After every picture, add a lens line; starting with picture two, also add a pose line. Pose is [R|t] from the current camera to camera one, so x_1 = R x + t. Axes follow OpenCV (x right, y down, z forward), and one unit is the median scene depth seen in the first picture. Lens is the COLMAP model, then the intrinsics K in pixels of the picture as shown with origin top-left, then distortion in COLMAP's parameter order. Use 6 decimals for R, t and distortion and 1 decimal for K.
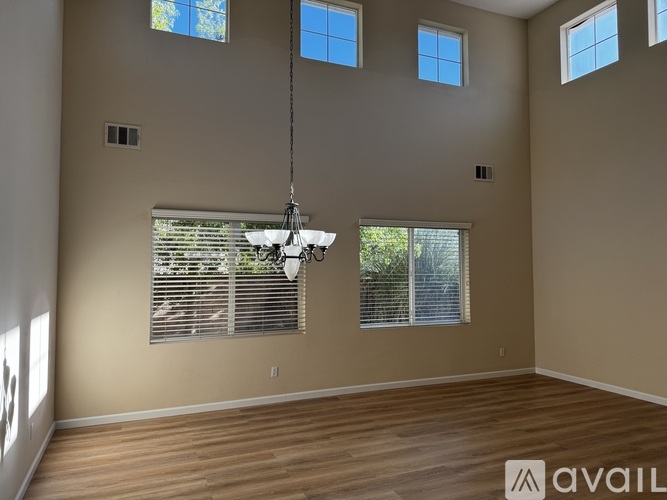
lens RADIAL K [[459.8, 0, 333.5], [0, 459.8, 250.0], [0, 0, 1]] dist [0.082628, -0.112356]
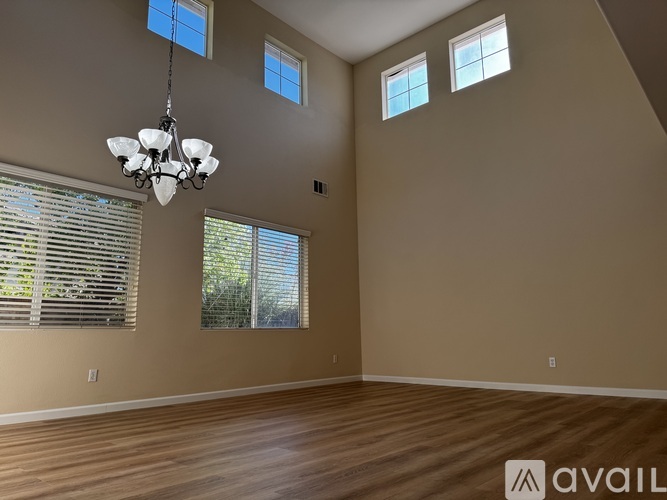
lens RADIAL K [[459.8, 0, 333.5], [0, 459.8, 250.0], [0, 0, 1]] dist [0.082628, -0.112356]
pose [[0.910580, 0.062210, 0.408624, -0.074784], [-0.003962, 0.989877, -0.141874, 0.132256], [-0.413314, 0.127569, 0.901608, 0.059423]]
